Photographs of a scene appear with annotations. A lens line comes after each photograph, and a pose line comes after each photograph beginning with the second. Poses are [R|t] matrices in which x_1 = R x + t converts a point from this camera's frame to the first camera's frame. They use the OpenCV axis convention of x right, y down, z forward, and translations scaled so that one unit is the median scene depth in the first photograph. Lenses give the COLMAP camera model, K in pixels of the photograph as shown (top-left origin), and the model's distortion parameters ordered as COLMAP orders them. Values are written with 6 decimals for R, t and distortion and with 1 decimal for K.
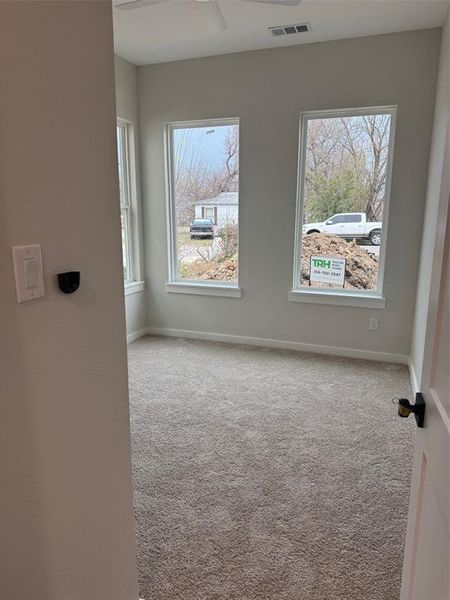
lens RADIAL K [[417.9, 0, 225.0], [0, 417.9, 300.0], [0, 0, 1]] dist [0.057170, 0.000325]
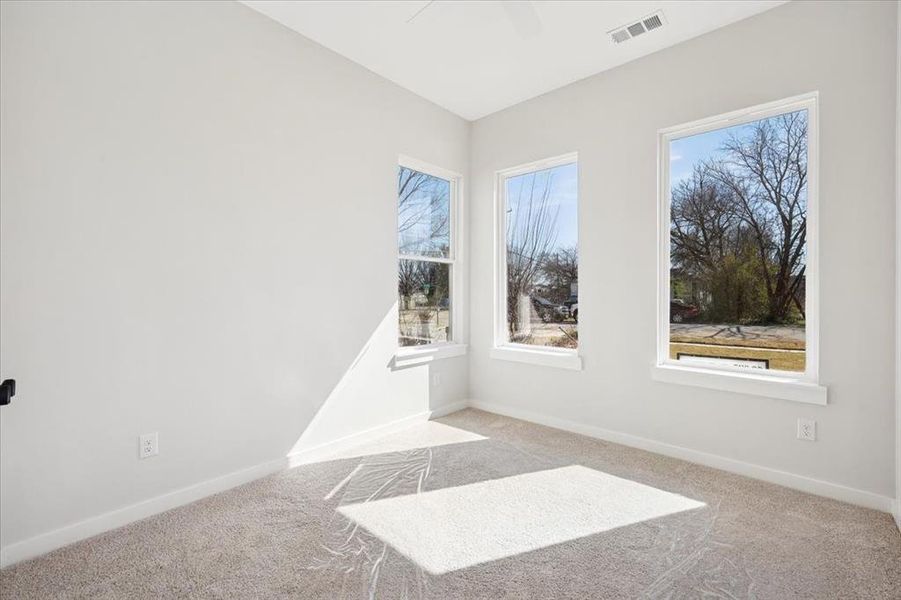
lens RADIAL K [[390.5, 0, 450.5], [0, 390.5, 300.0], [0, 0, 1]] dist [0.001610, 0.000286]
pose [[0.928417, 0.001957, -0.371536, 0.079158], [-0.072607, 0.981661, -0.176265, 0.010088], [0.364377, 0.190623, 0.911533, 0.238272]]
